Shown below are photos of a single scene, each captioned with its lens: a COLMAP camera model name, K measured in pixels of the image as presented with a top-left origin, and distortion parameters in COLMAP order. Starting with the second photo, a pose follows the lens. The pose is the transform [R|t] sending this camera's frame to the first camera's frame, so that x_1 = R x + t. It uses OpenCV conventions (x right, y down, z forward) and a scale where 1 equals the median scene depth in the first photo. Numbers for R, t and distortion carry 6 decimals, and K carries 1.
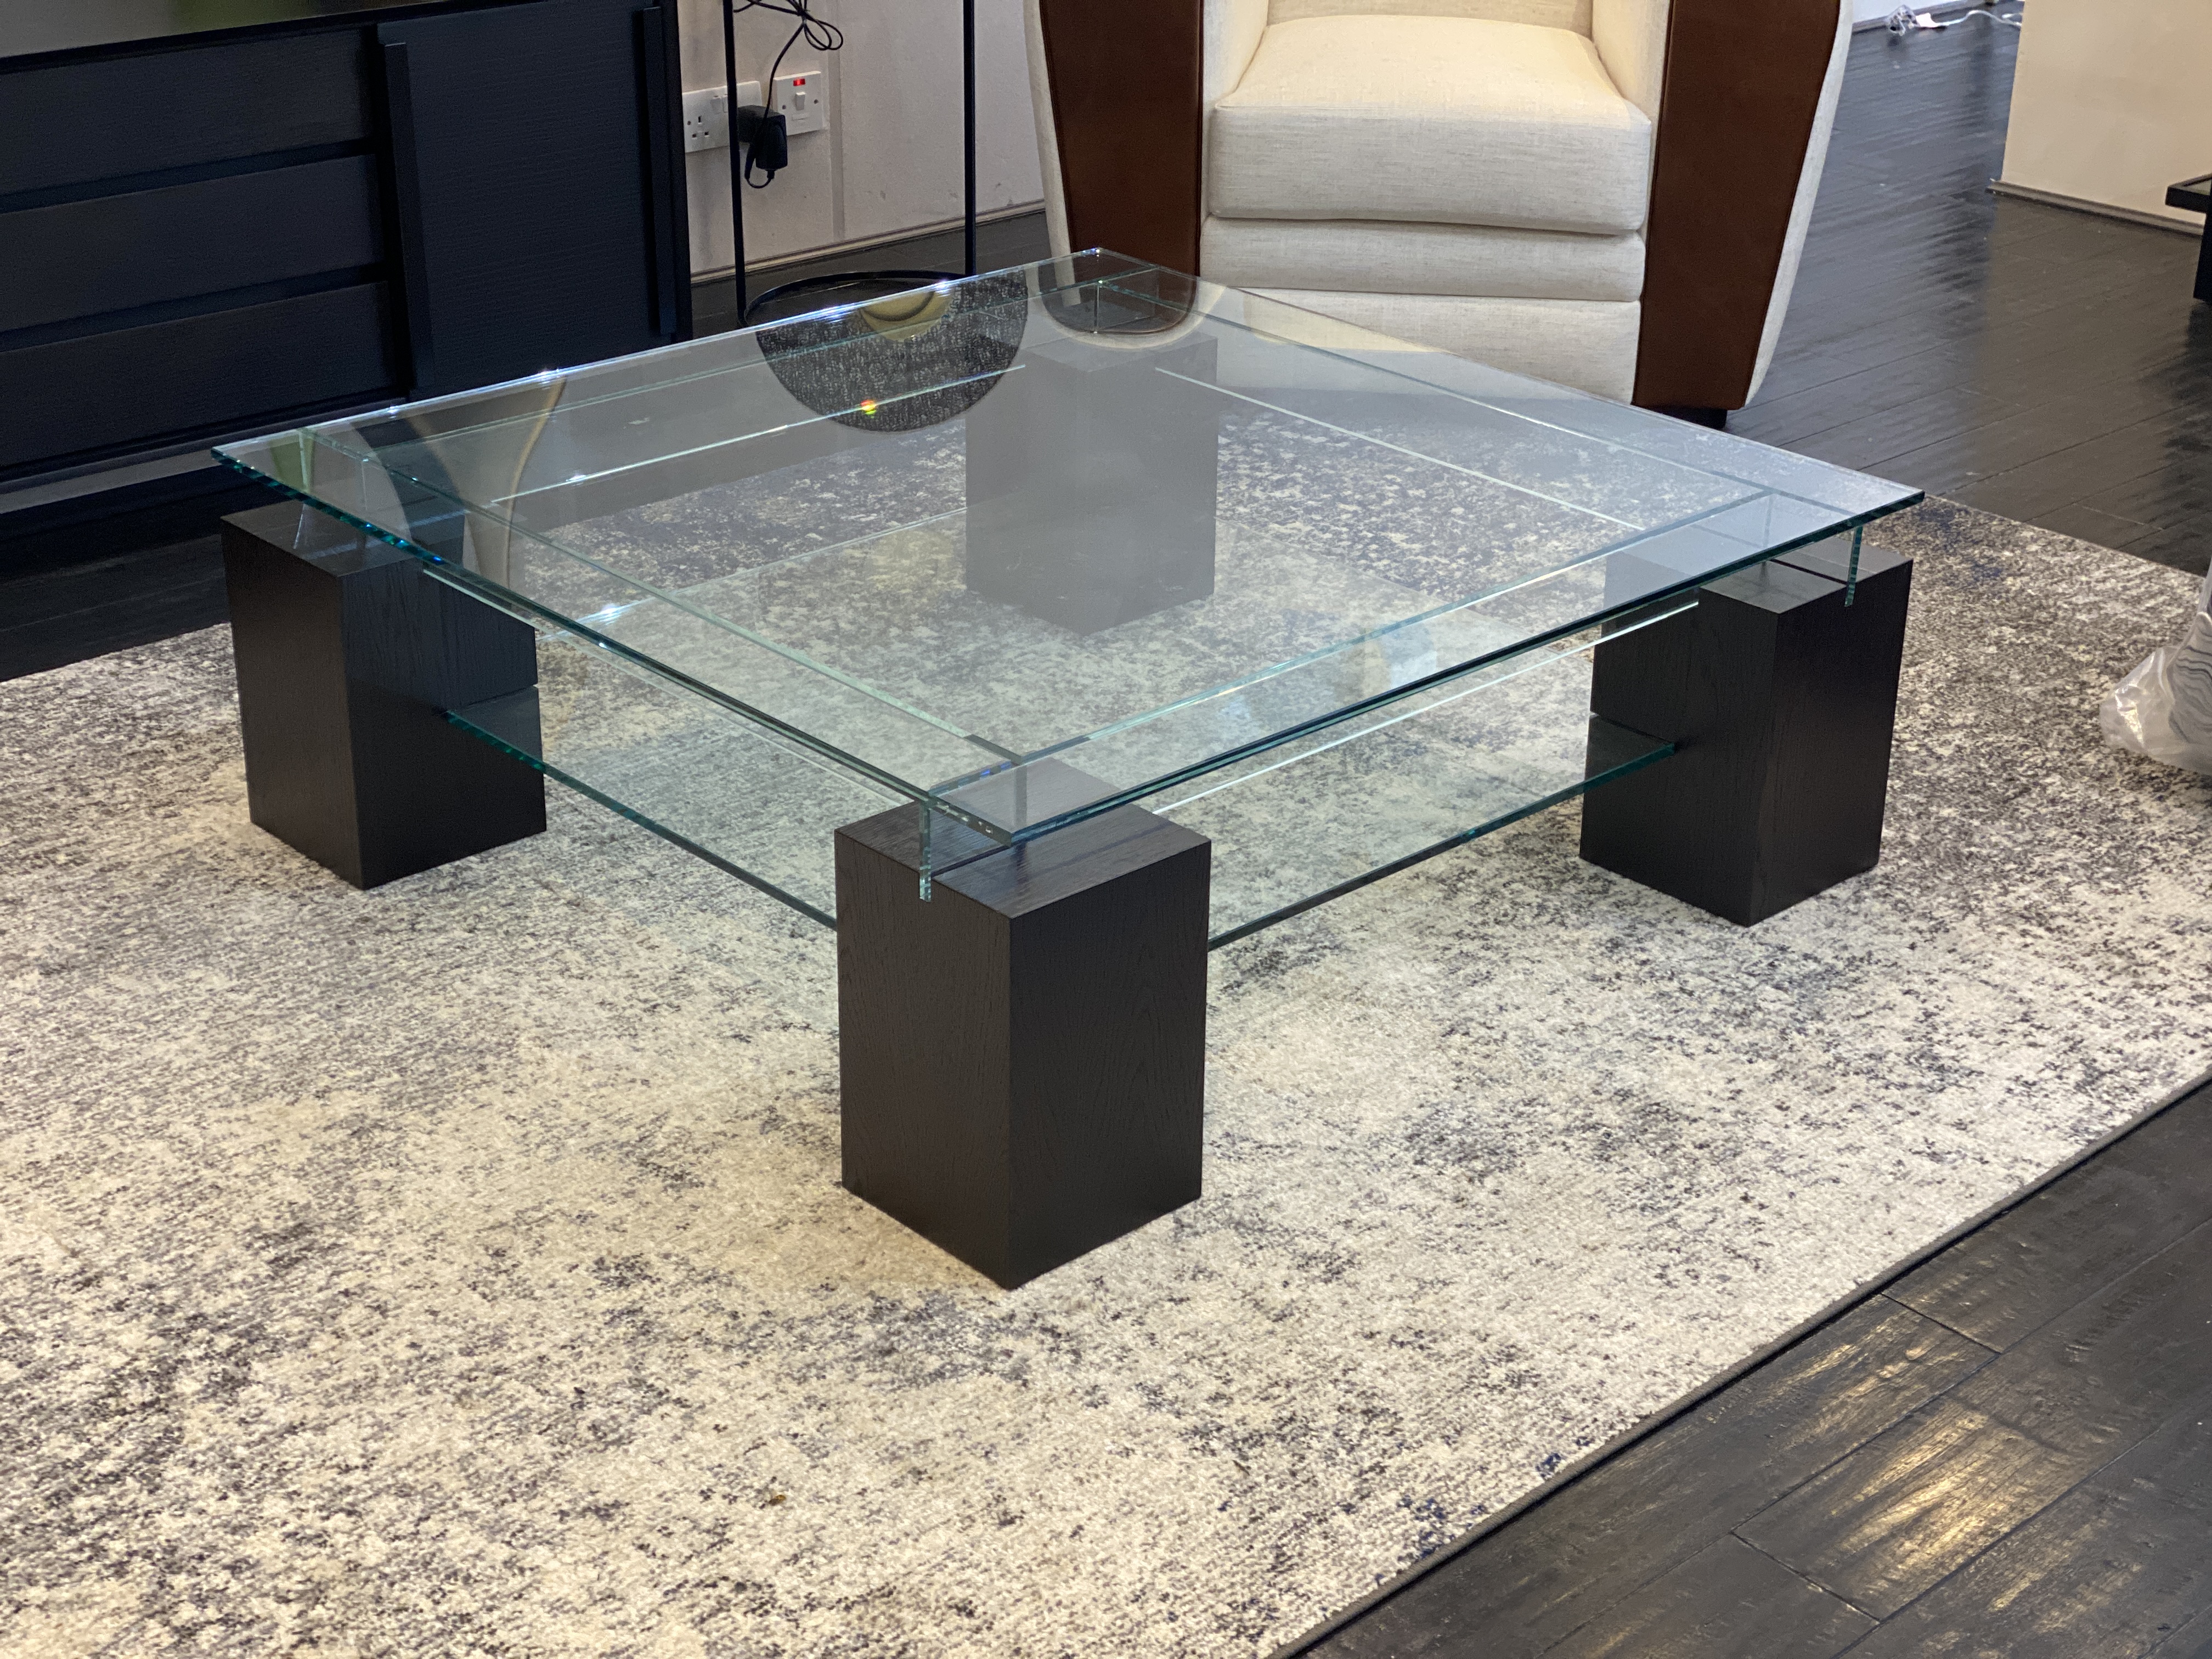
lens RADIAL K [[3285.3, 0, 1106.0], [0, 3285.3, 829.5], [0, 0, 1]] dist [0.185080, -0.390519]
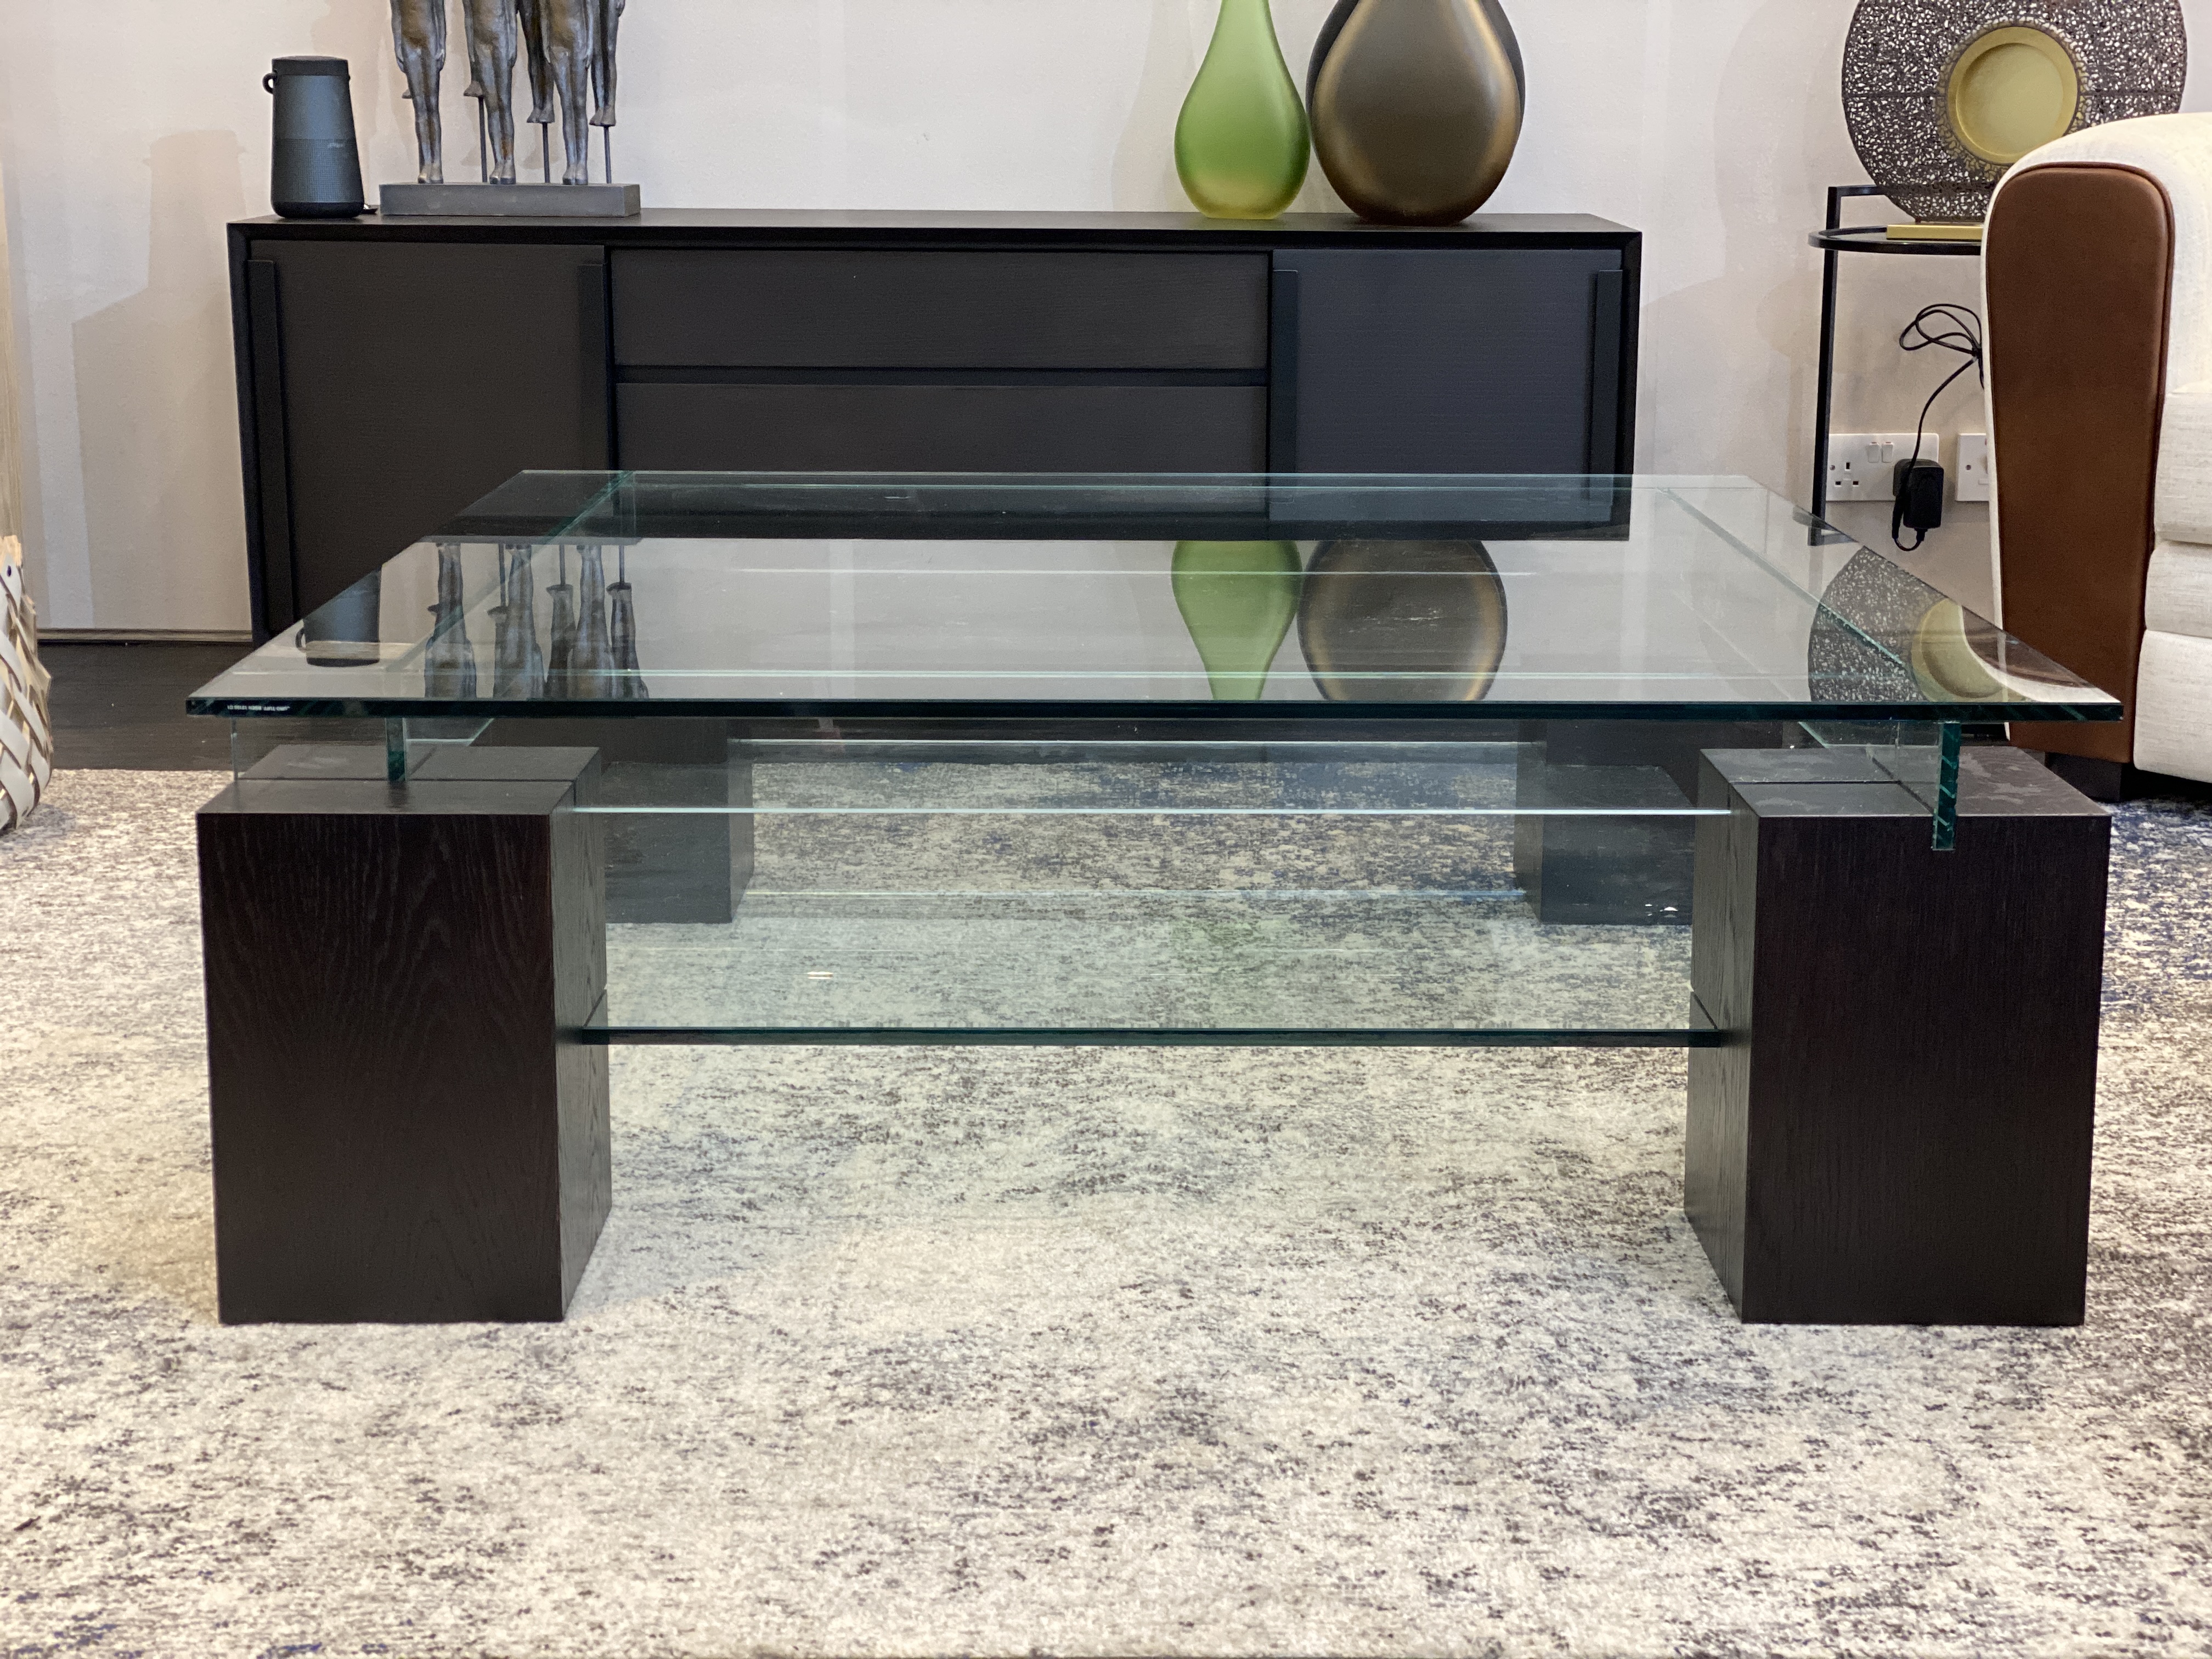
lens RADIAL K [[3285.3, 0, 1106.0], [0, 3285.3, 829.5], [0, 0, 1]] dist [0.185080, -0.390519]
pose [[0.735783, 0.143771, -0.661781, 0.565397], [-0.284109, 0.952584, -0.108932, 0.047771], [0.614740, 0.268168, 0.741741, 0.451970]]
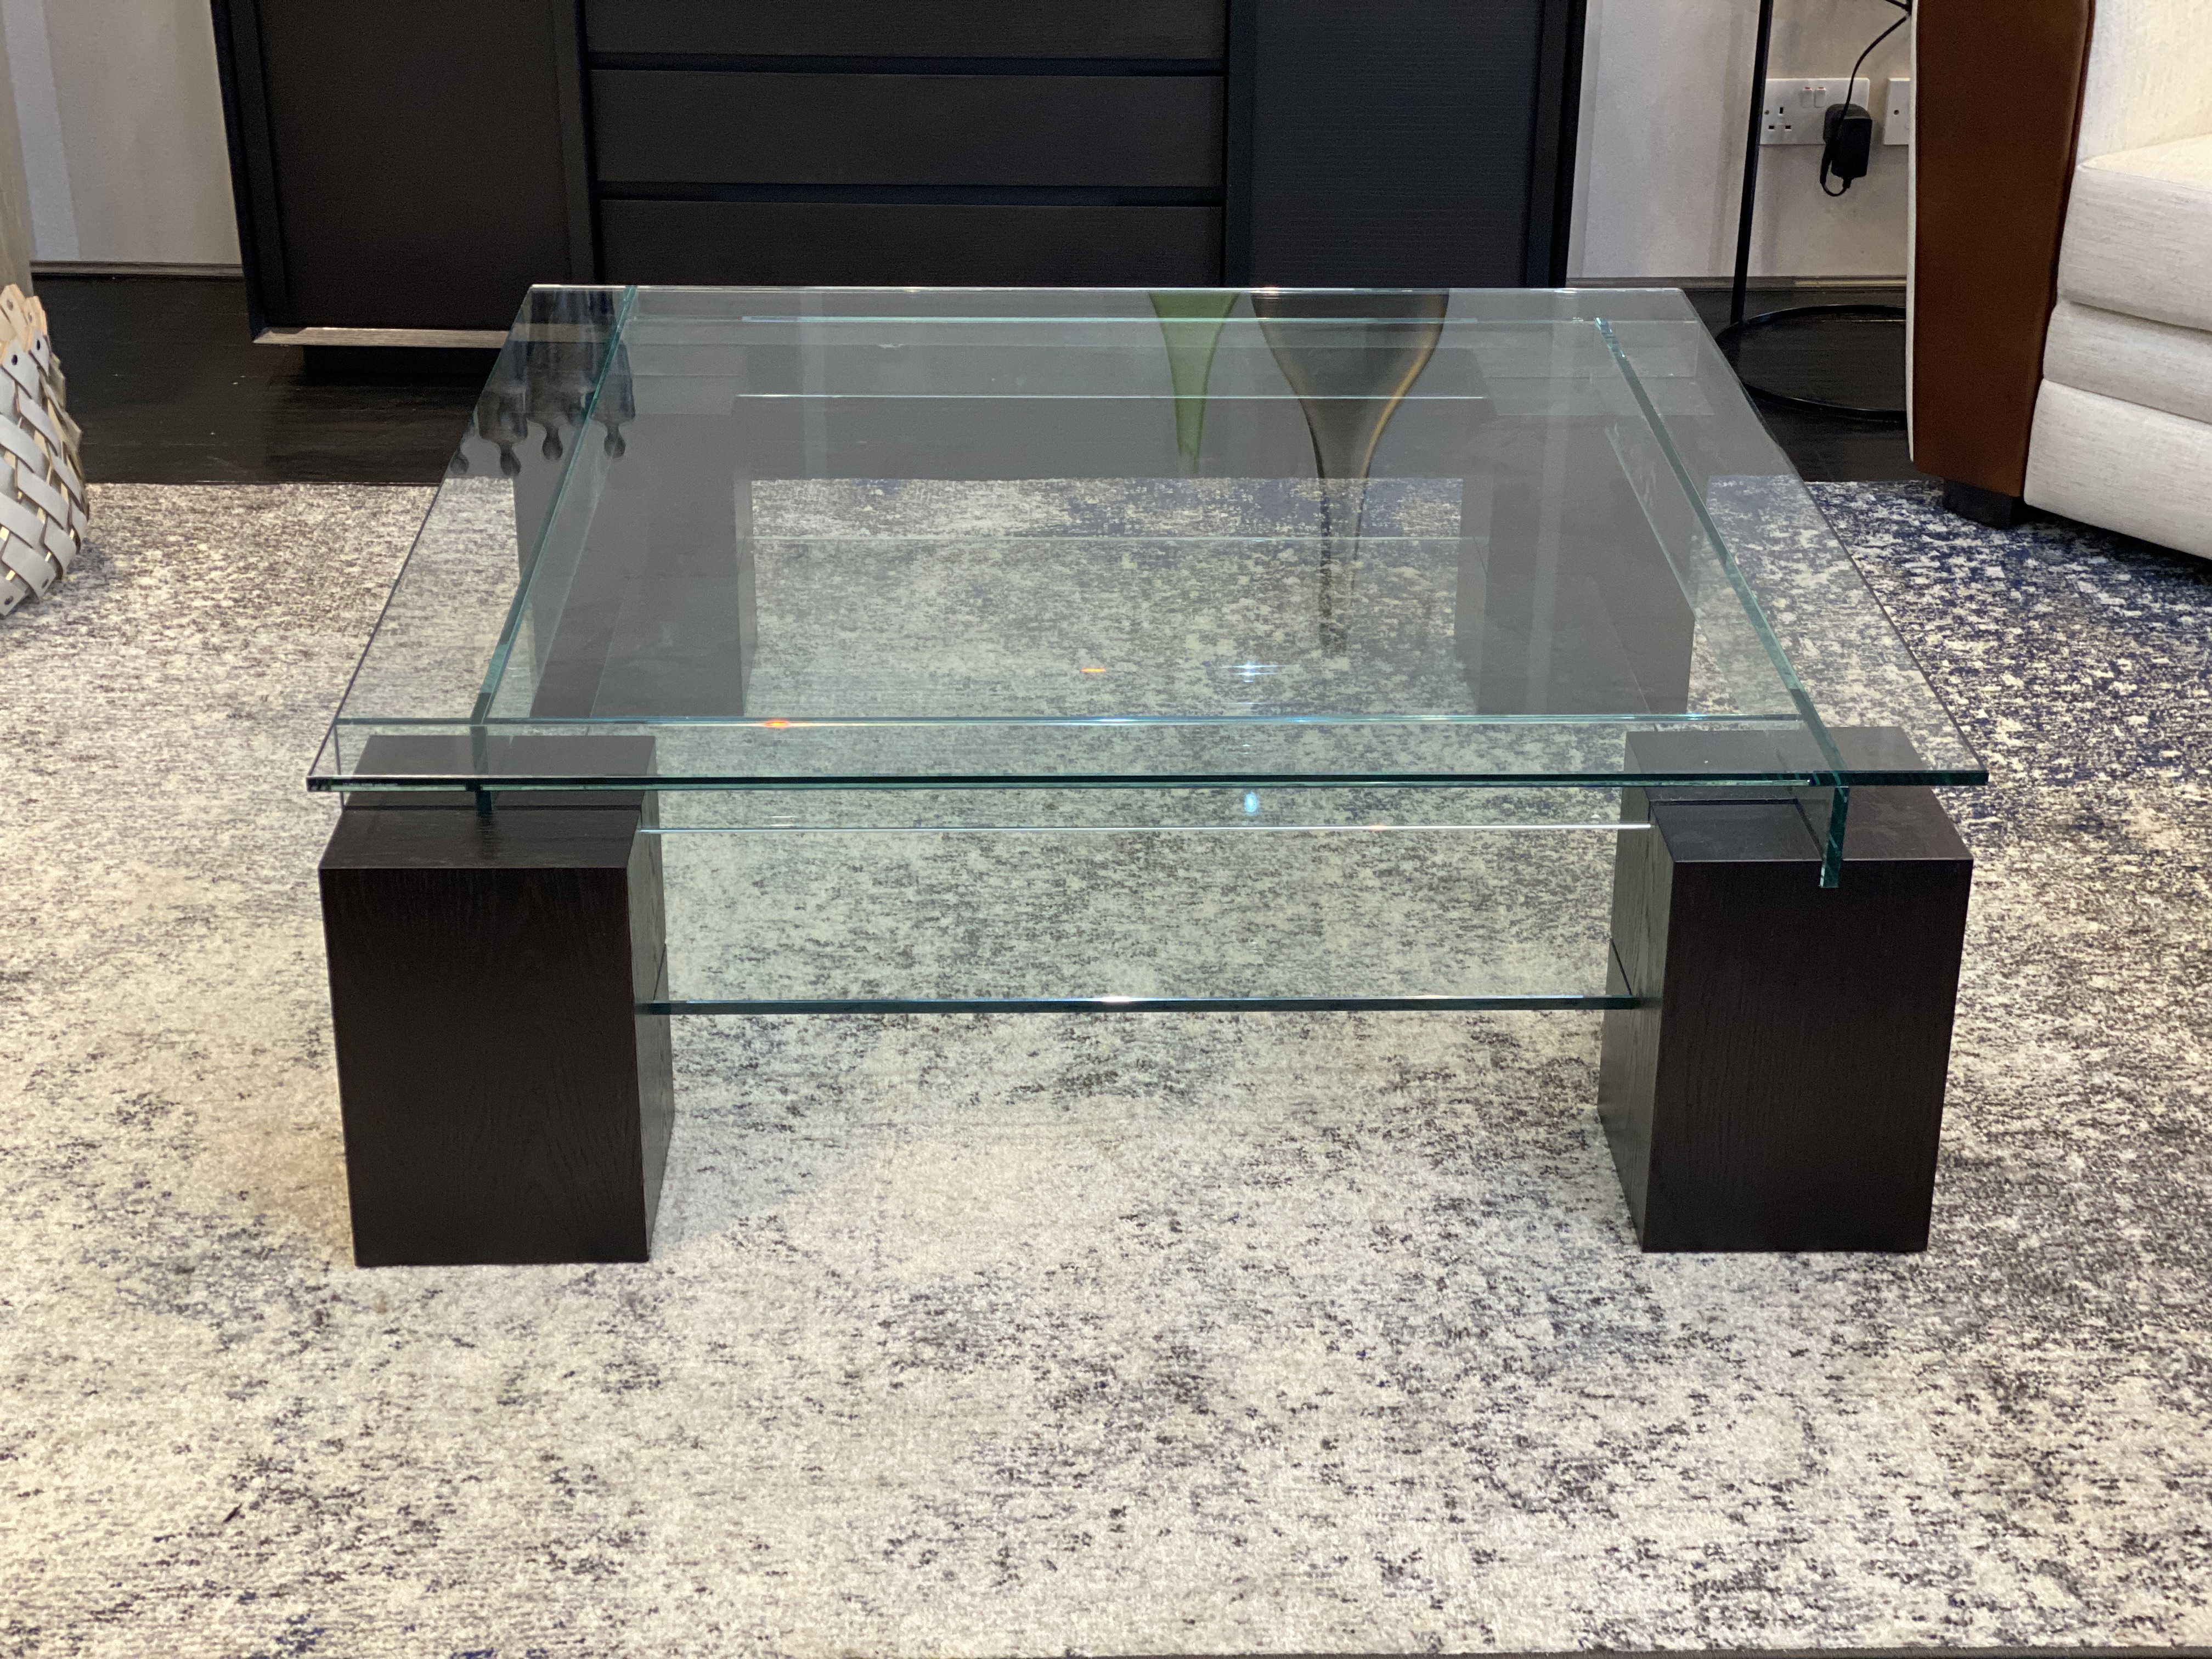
lens RADIAL K [[3272.8, 0, 1121.5], [0, 3272.8, 832.1], [0, 0, 1]] dist [0.192315, -0.450666]
pose [[0.754706, 0.285934, -0.590475, 0.575994], [-0.282484, 0.953951, 0.100894, -0.116848], [0.592133, 0.090655, 0.800725, 0.329951]]
